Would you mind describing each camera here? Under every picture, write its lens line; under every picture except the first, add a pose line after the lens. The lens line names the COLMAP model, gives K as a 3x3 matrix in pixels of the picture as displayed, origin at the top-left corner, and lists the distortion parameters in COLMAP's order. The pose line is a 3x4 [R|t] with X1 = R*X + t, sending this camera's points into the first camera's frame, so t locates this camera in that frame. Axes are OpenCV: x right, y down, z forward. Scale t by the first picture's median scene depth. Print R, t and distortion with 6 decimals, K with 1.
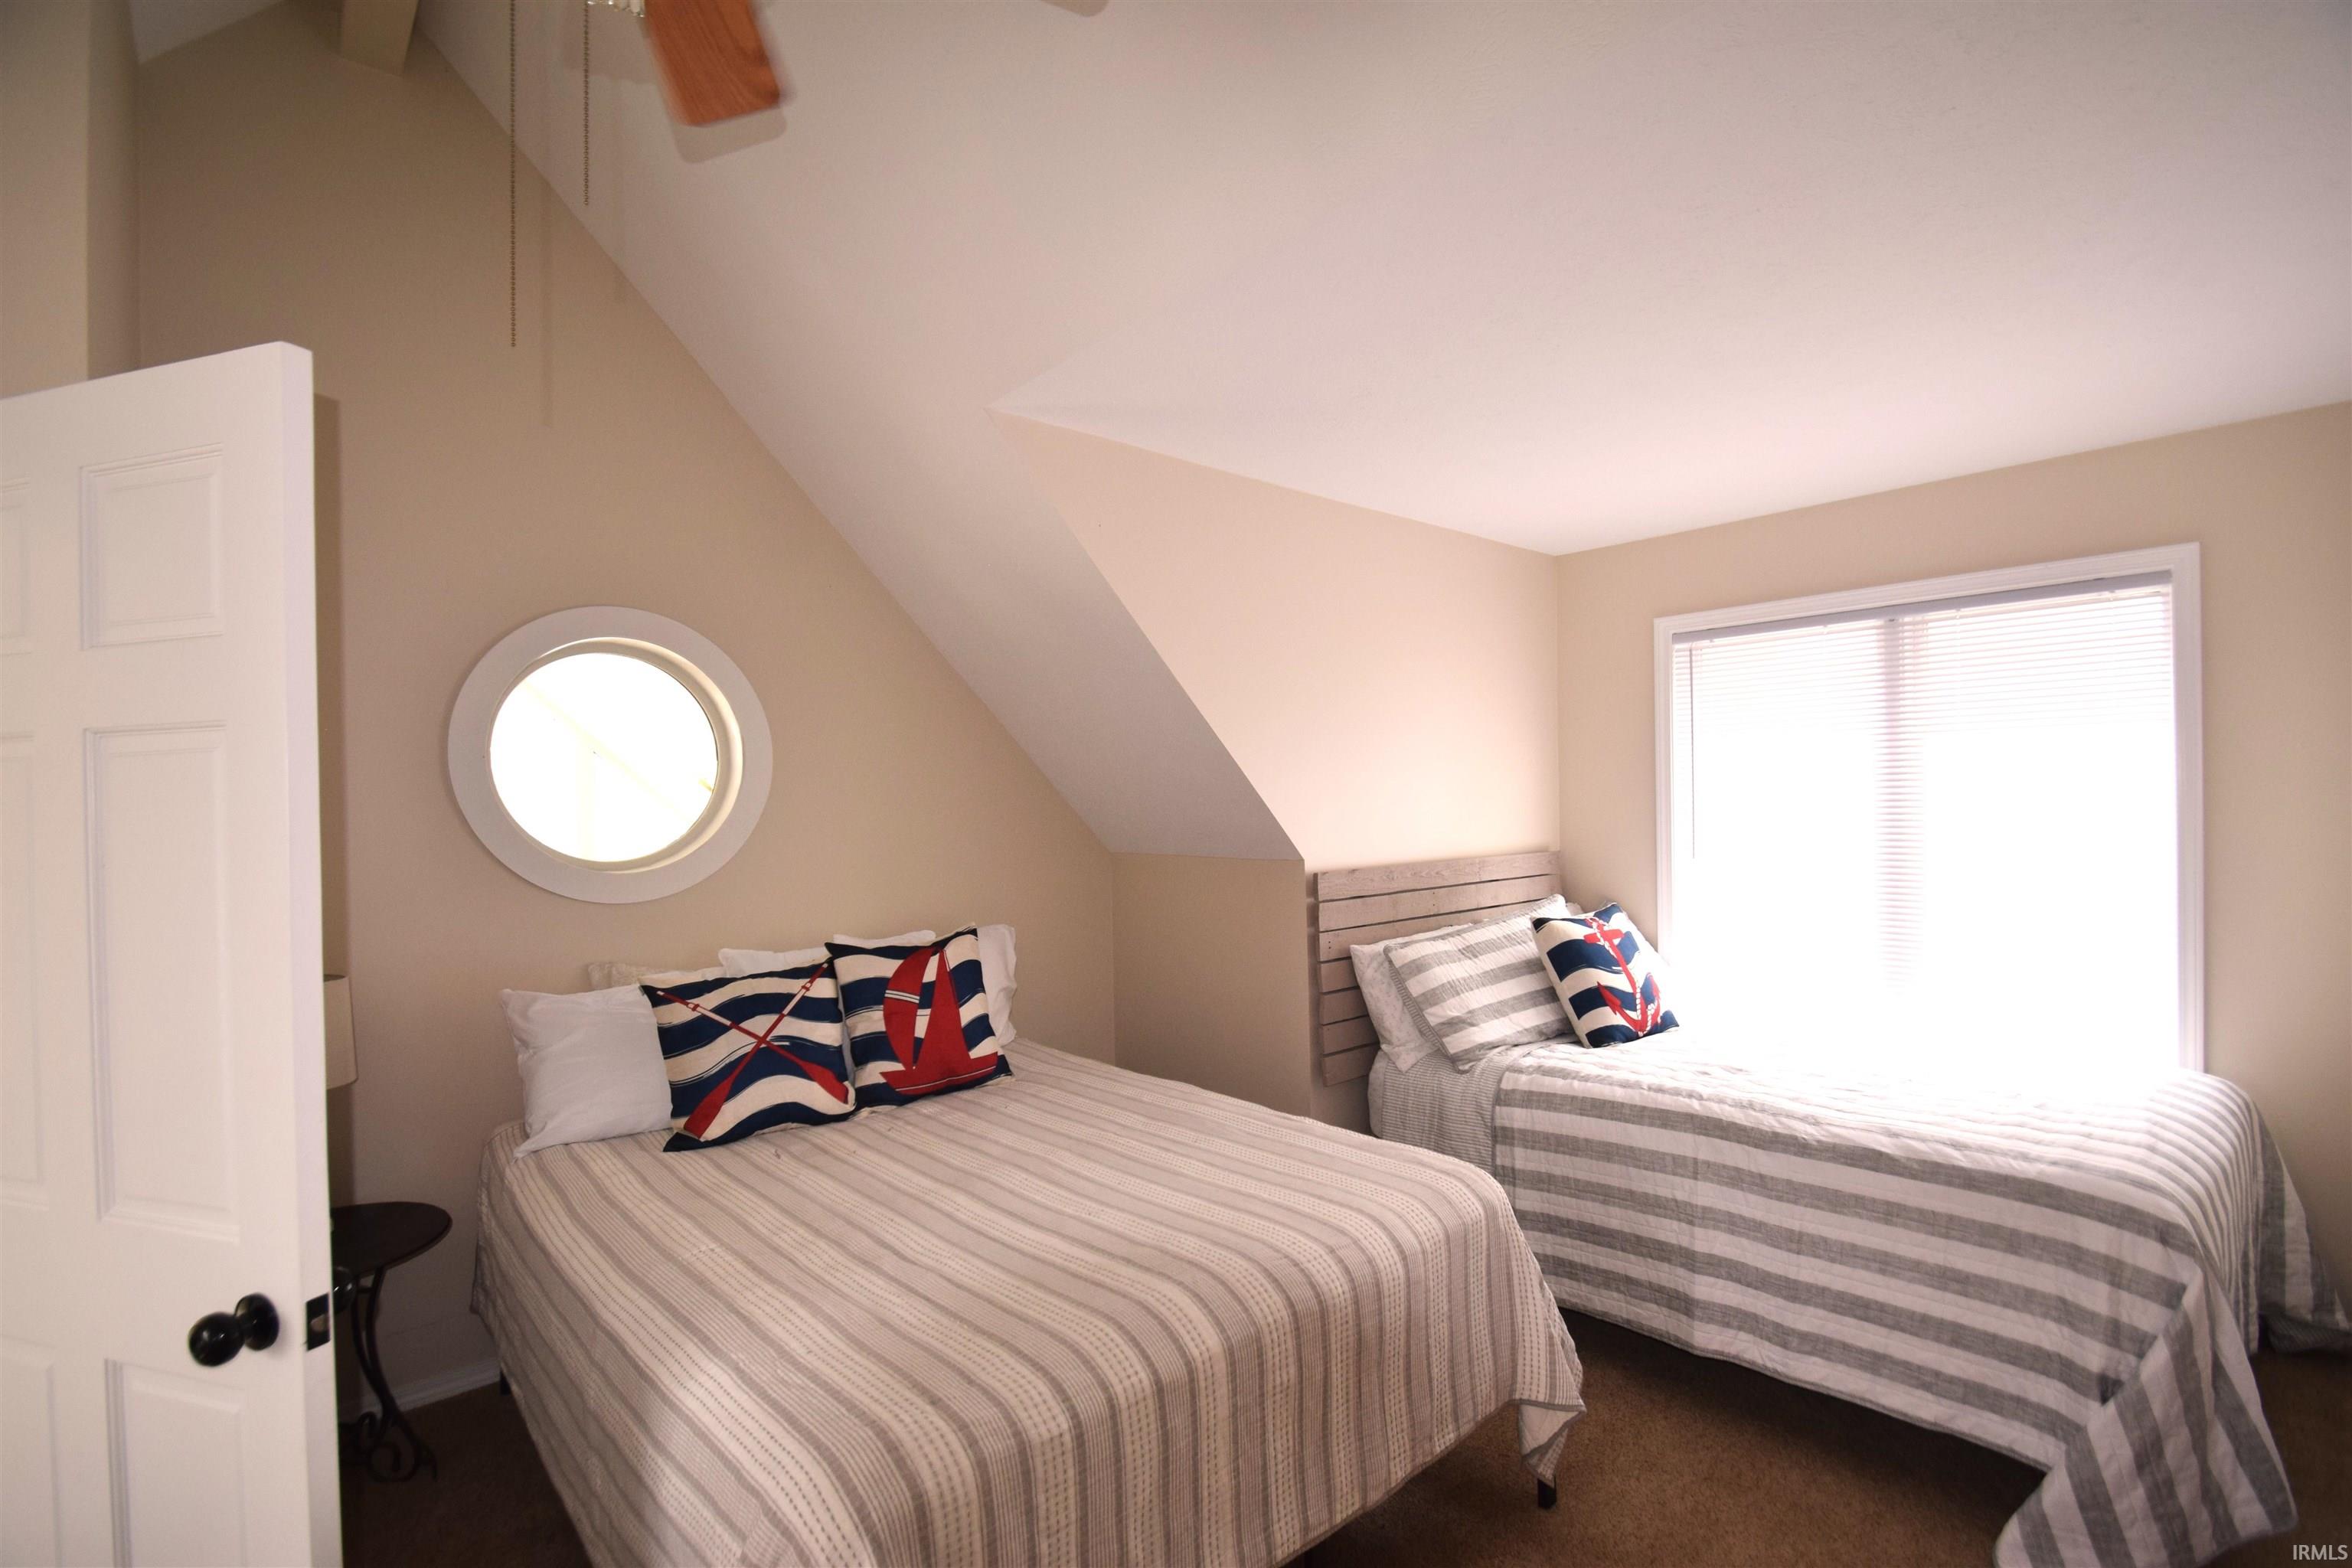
lens RADIAL K [[1025.7, 0, 1152.5], [0, 1025.7, 801.1], [0, 0, 1]] dist [0.013896, -0.014871]
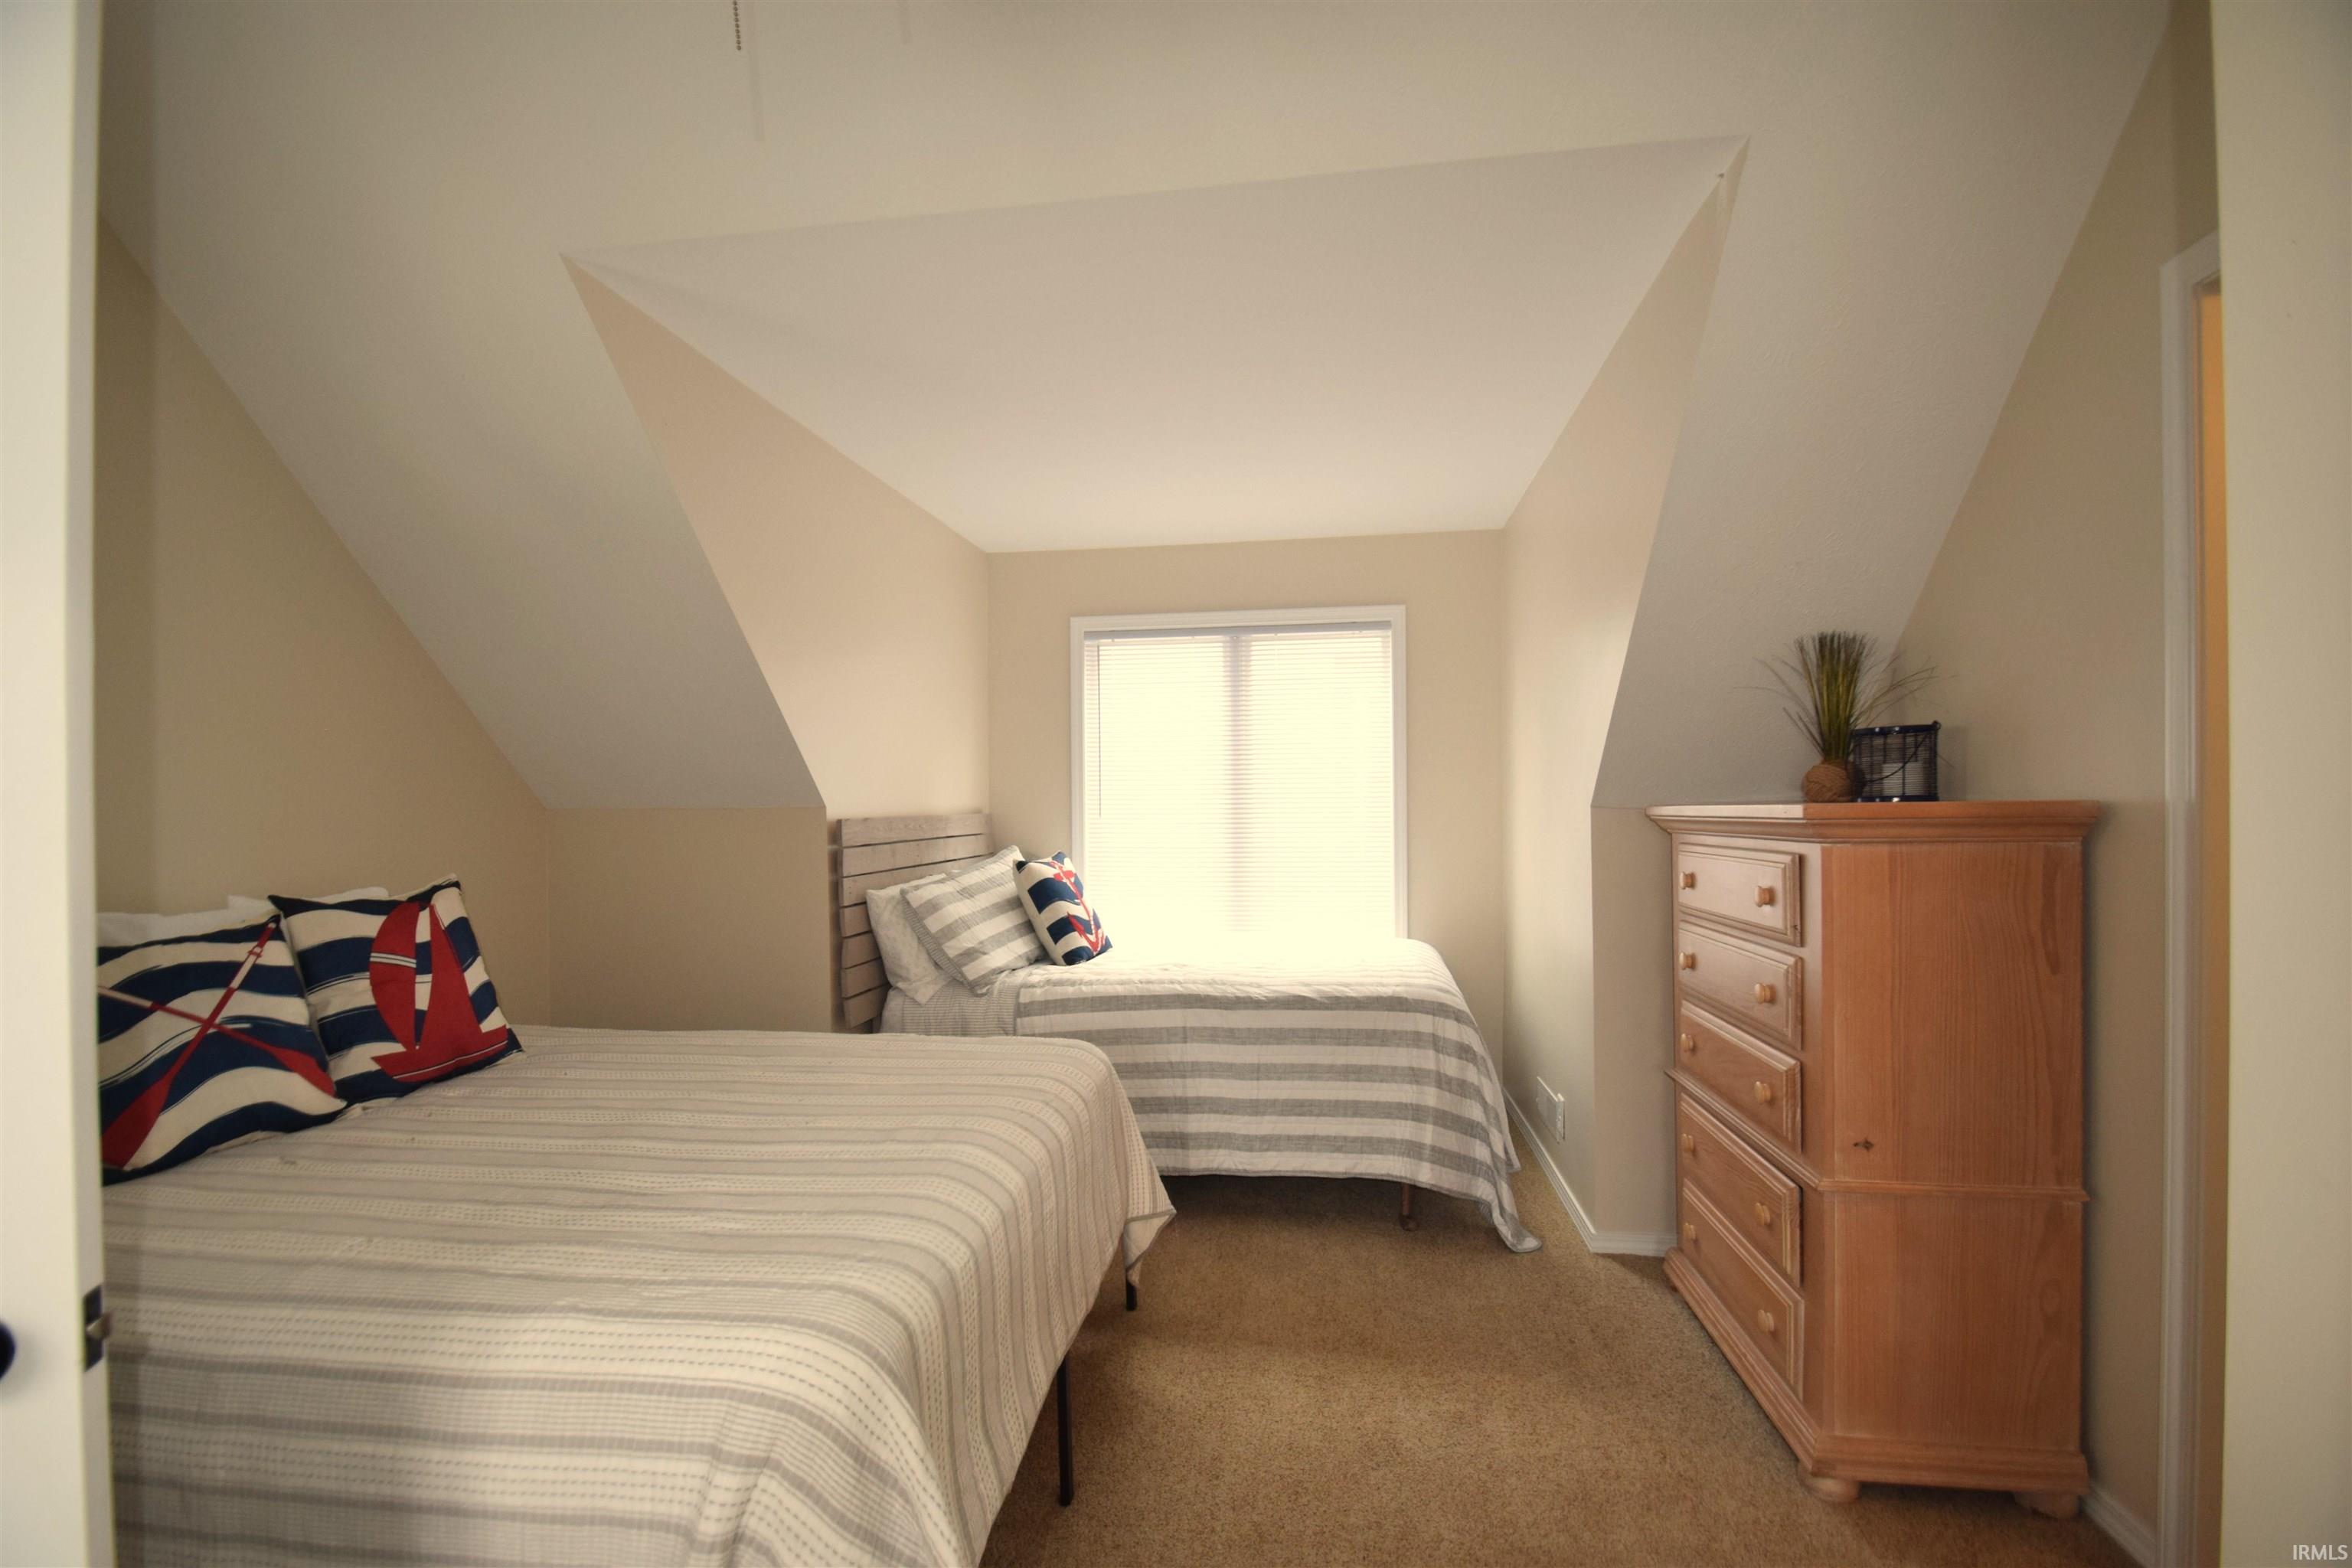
lens RADIAL K [[1025.7, 0, 1152.5], [0, 1025.7, 801.1], [0, 0, 1]] dist [0.013896, -0.014871]
pose [[0.775931, 0.012533, 0.630693, -0.289124], [-0.009732, 0.999921, -0.007897, 0.068954], [-0.630743, -0.000010, 0.775992, 0.026260]]
